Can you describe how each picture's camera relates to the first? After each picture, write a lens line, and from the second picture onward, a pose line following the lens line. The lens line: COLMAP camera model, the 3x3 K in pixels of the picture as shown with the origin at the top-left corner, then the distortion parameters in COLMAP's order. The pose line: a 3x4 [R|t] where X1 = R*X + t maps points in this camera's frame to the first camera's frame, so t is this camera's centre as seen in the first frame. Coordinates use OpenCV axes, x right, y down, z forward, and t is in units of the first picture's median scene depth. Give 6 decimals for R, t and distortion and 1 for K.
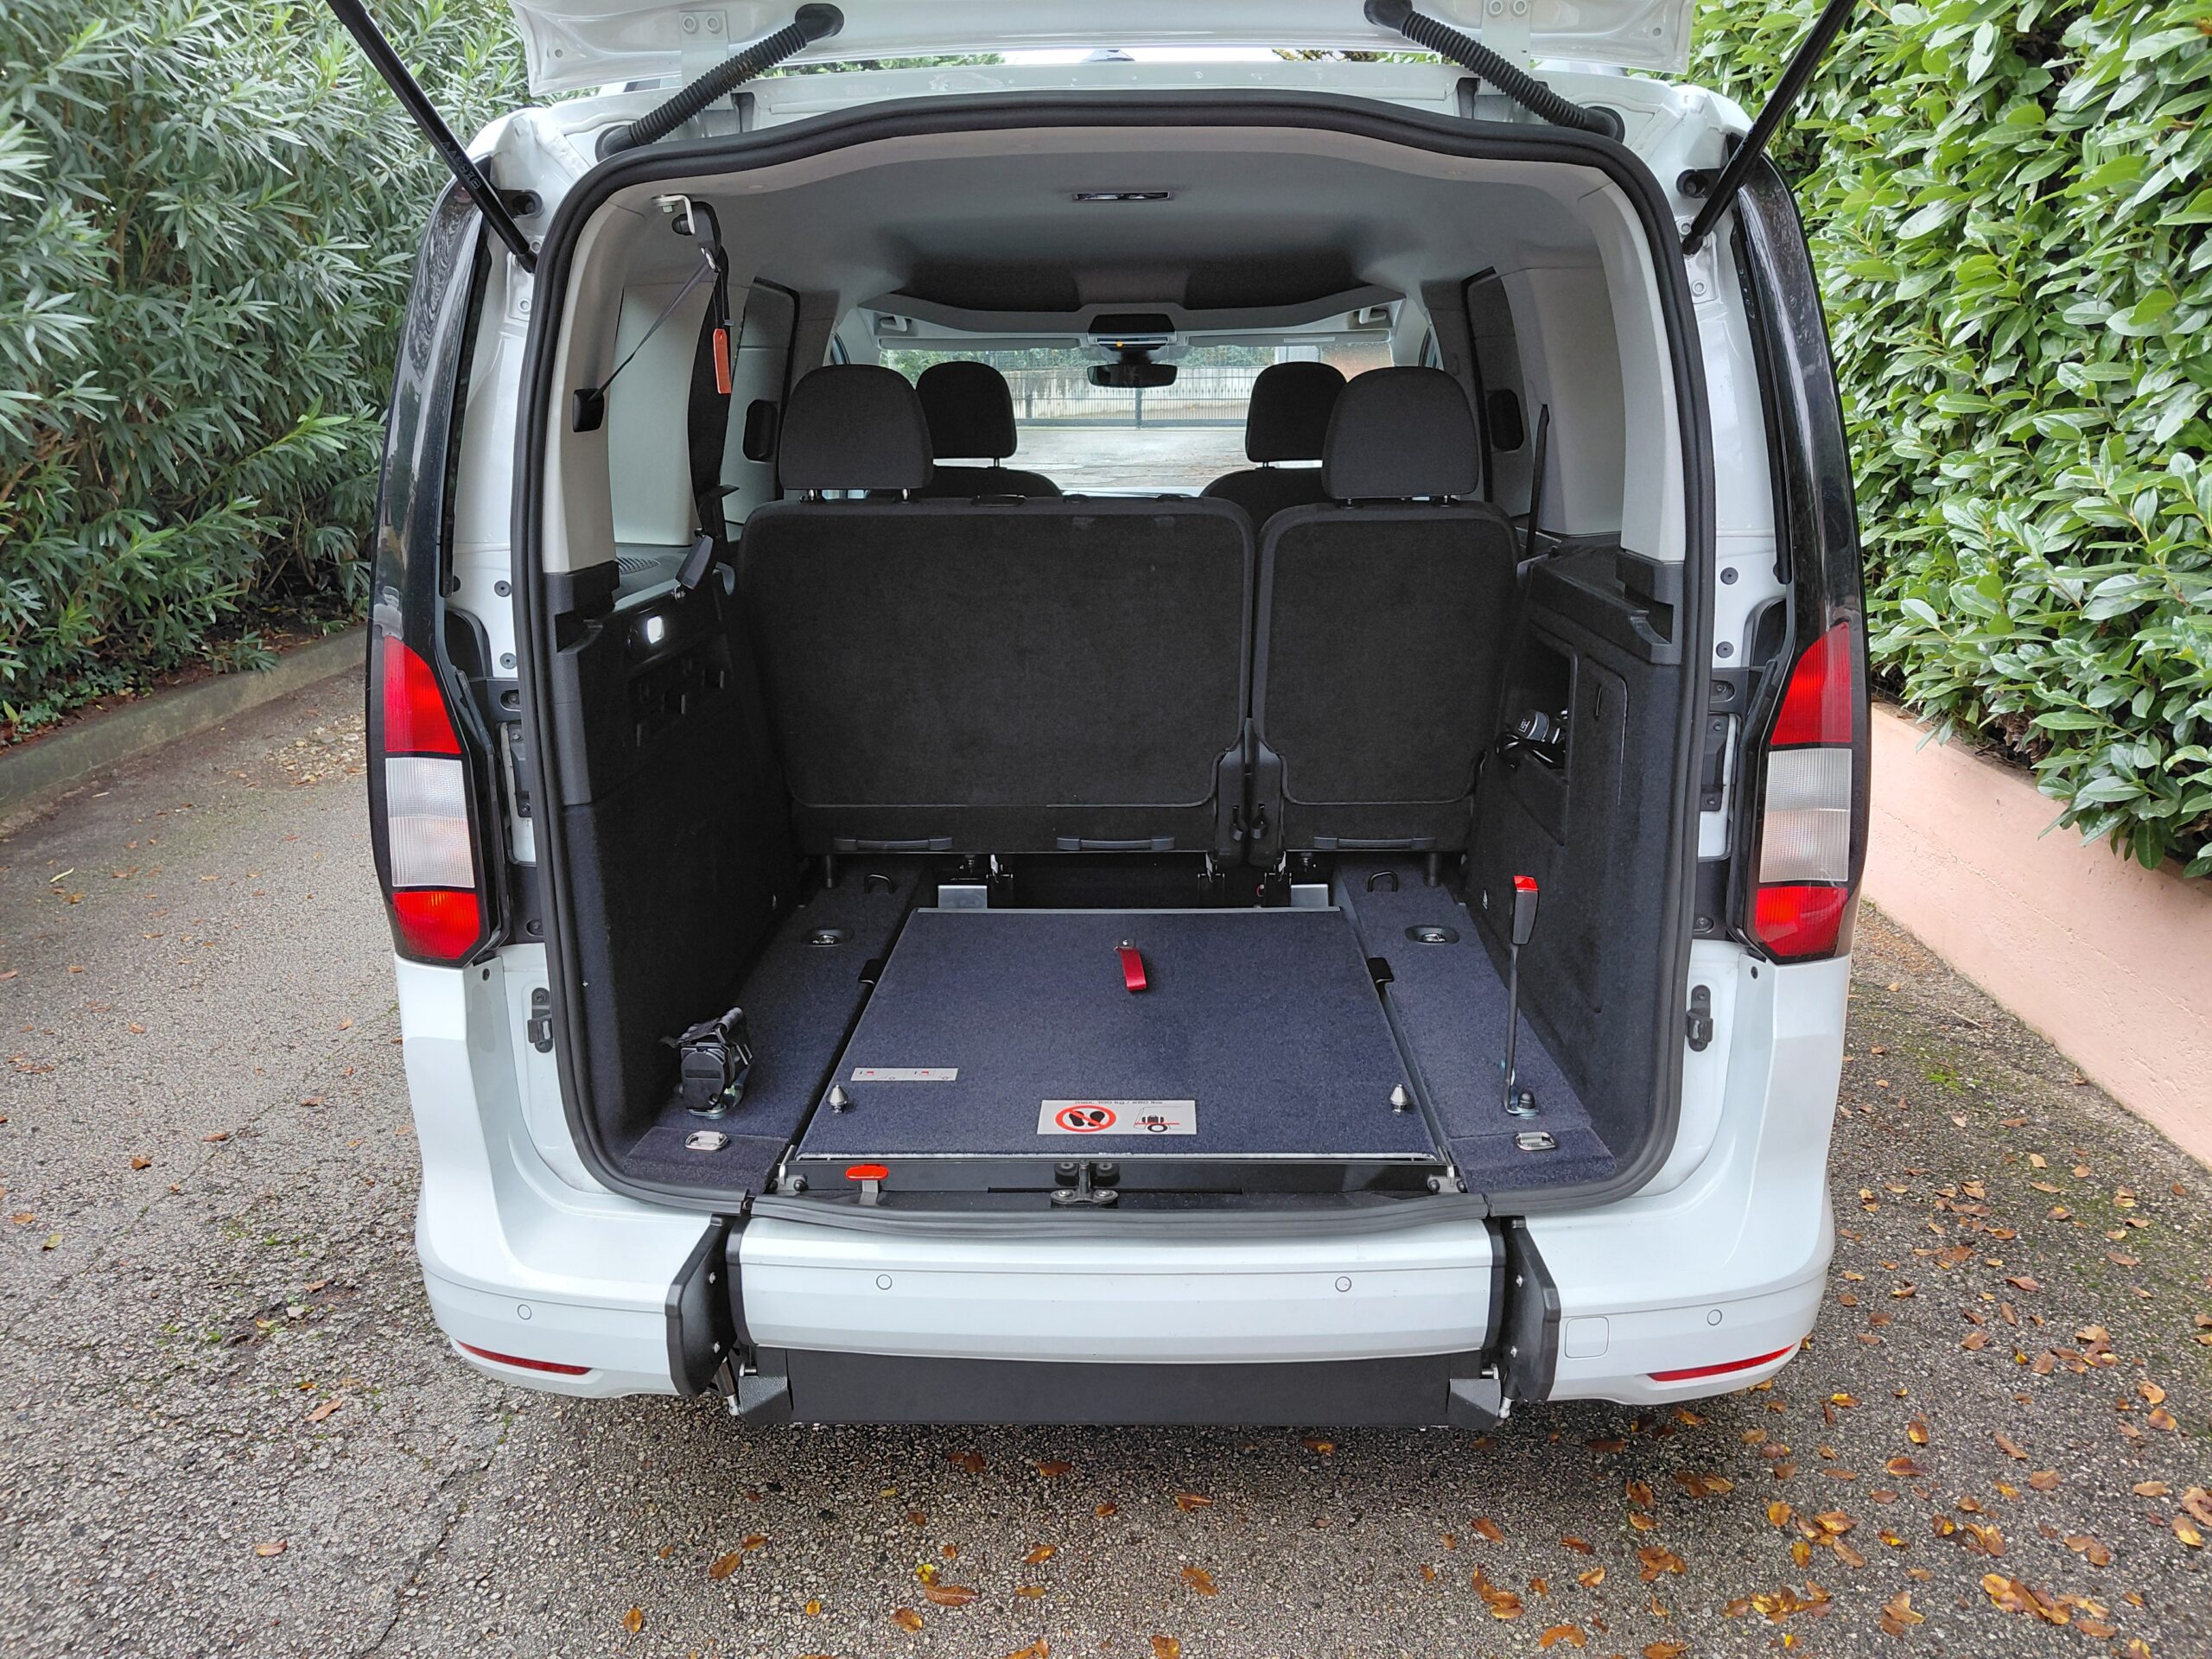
lens RADIAL K [[1634.9, 0, 1105.7], [0, 1634.9, 854.5], [0, 0, 1]] dist [0.010067, -0.022861]
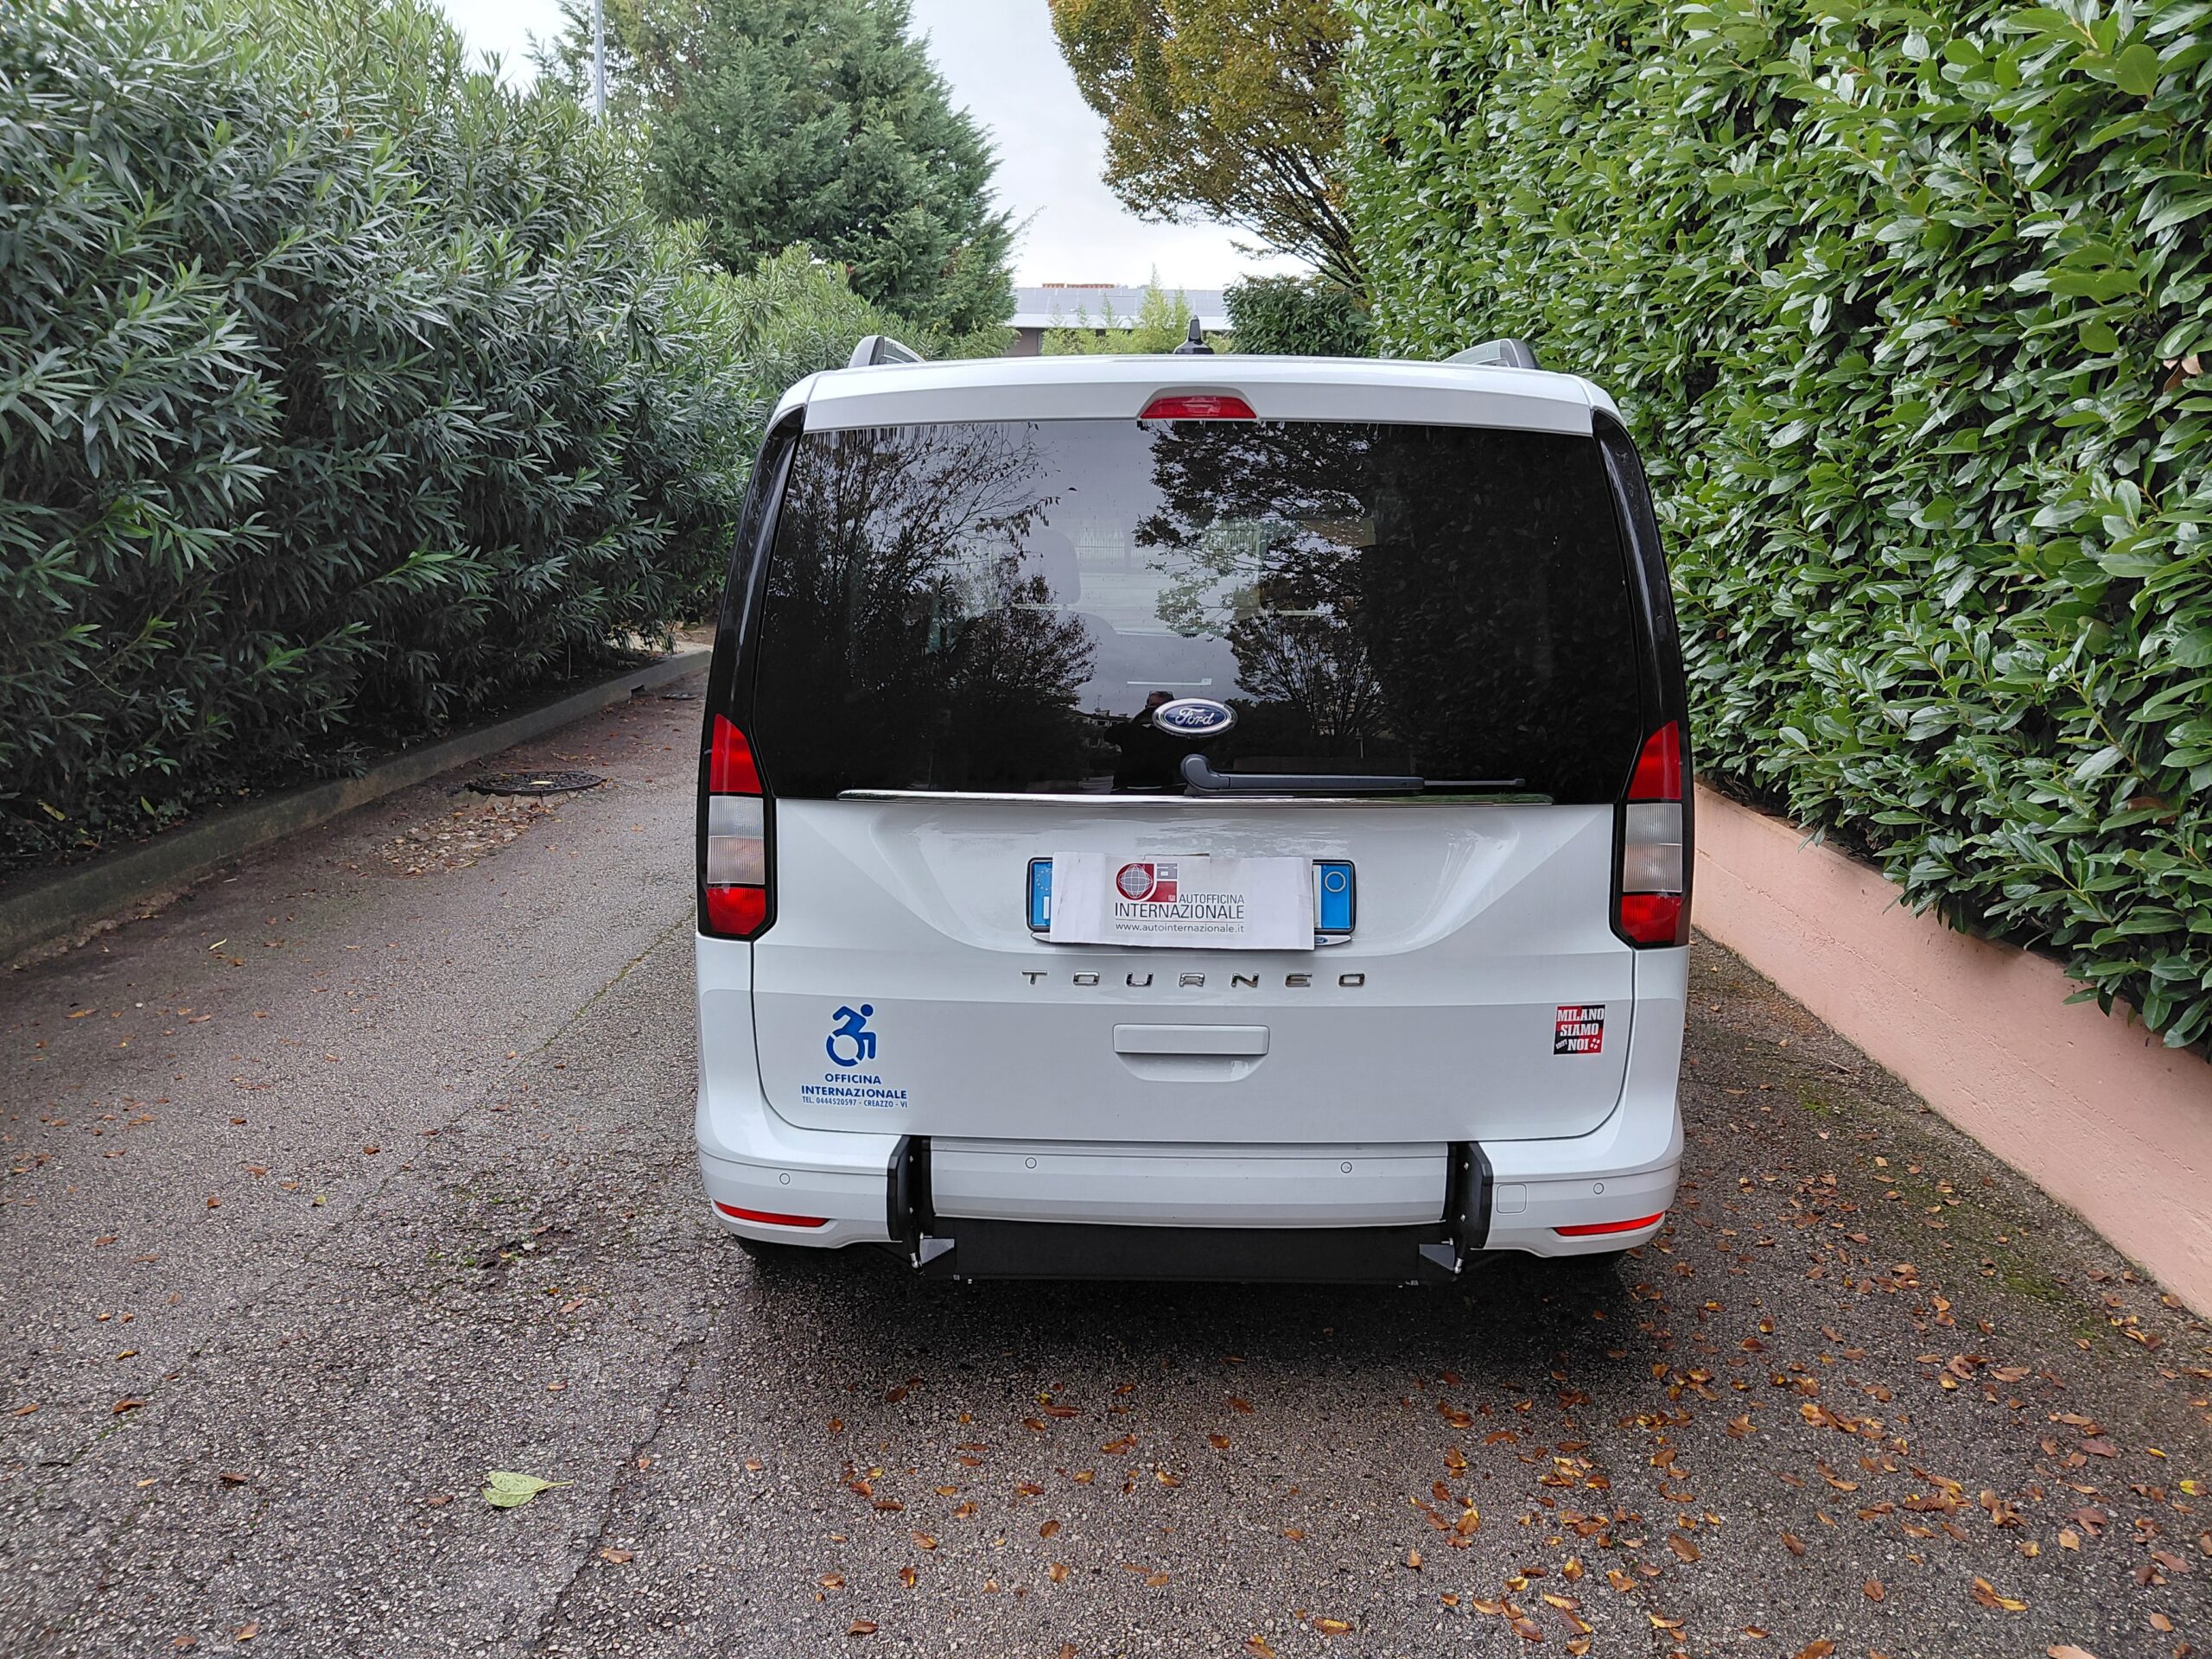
lens RADIAL K [[1634.9, 0, 1118.0], [0, 1634.9, 878.0], [0, 0, 1]] dist [0.010067, -0.022861]
pose [[0.999647, 0.015137, 0.021833, -0.063505], [-0.013575, 0.997453, -0.070025, 0.073483], [-0.022837, 0.069704, 0.997306, -0.312112]]
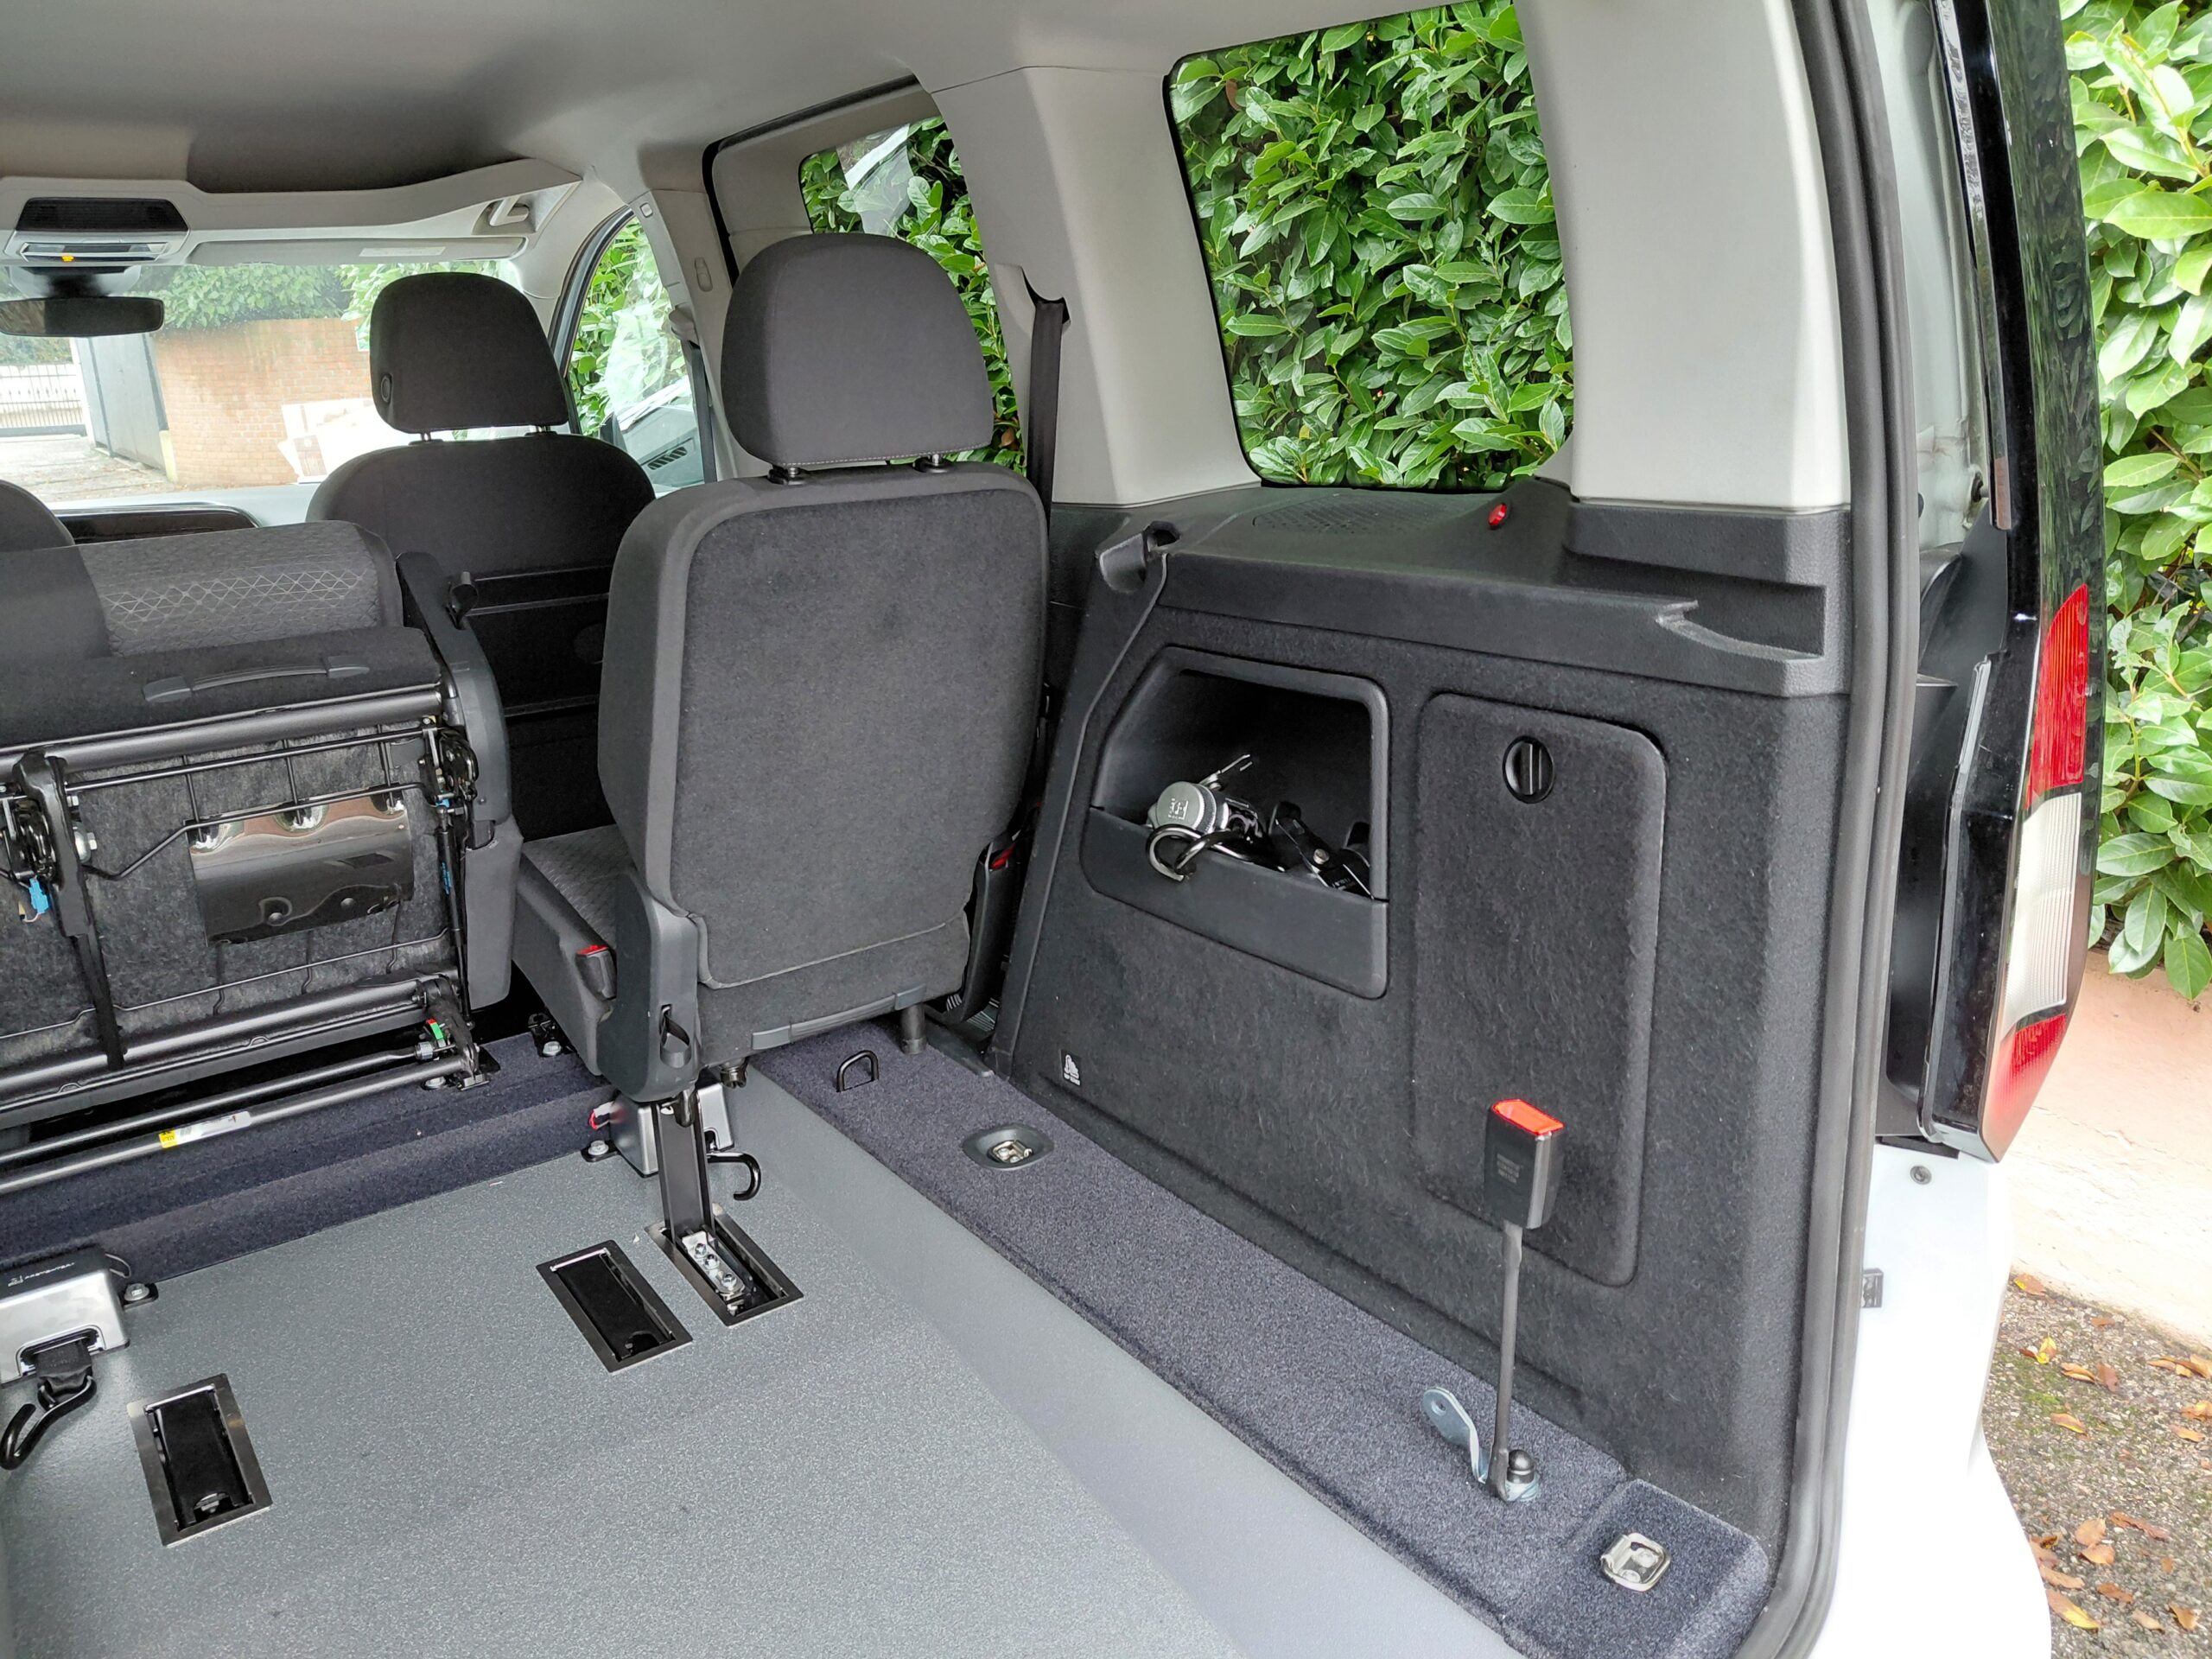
lens RADIAL K [[1634.9, 0, 1122.4], [0, 1634.9, 818.8], [0, 0, 1]] dist [0.010067, -0.022861]
pose [[0.785862, -0.191968, 0.587851, -0.108986], [0.199708, 0.978446, 0.052543, -0.096648], [-0.585267, 0.076107, 0.807261, 0.446496]]
